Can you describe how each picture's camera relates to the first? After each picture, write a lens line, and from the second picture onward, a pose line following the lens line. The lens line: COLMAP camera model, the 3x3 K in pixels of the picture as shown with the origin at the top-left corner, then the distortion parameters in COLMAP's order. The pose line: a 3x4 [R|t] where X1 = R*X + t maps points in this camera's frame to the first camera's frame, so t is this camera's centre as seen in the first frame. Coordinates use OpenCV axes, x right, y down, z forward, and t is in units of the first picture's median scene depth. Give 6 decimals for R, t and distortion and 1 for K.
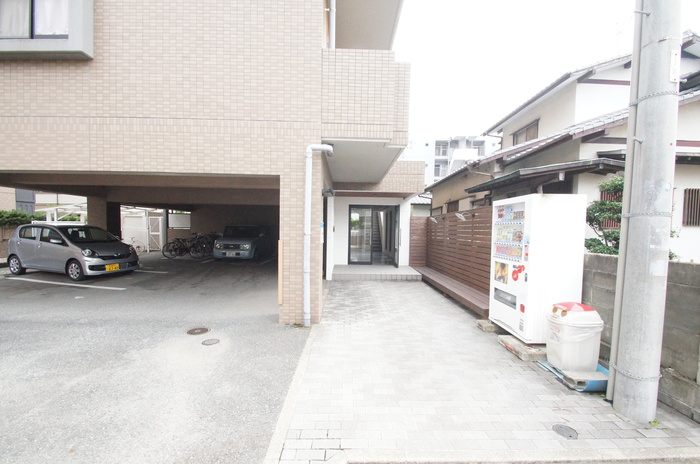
lens RADIAL K [[310.0, 0, 352.5], [0, 310.0, 244.2], [0, 0, 1]] dist [-0.000343, -0.008817]
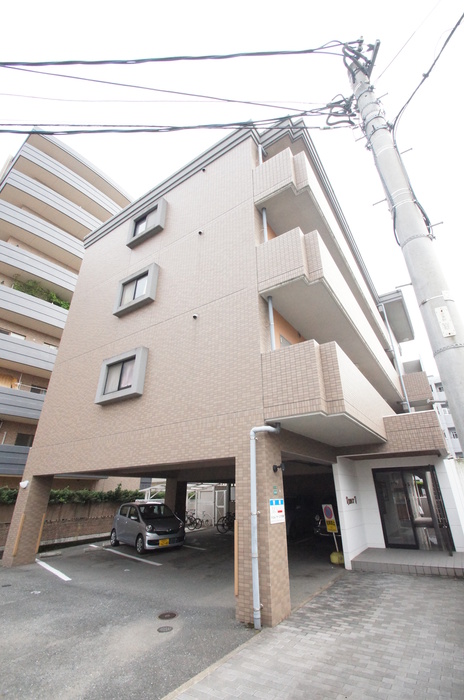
lens RADIAL K [[310.0, 0, 247.9], [0, 310.0, 335.3], [0, 0, 1]] dist [-0.000343, -0.008817]
pose [[0.825255, -0.287946, -0.485840, 0.480801], [0.006703, 0.865194, -0.501393, -0.026636], [0.564720, 0.410520, 0.715936, -0.020572]]
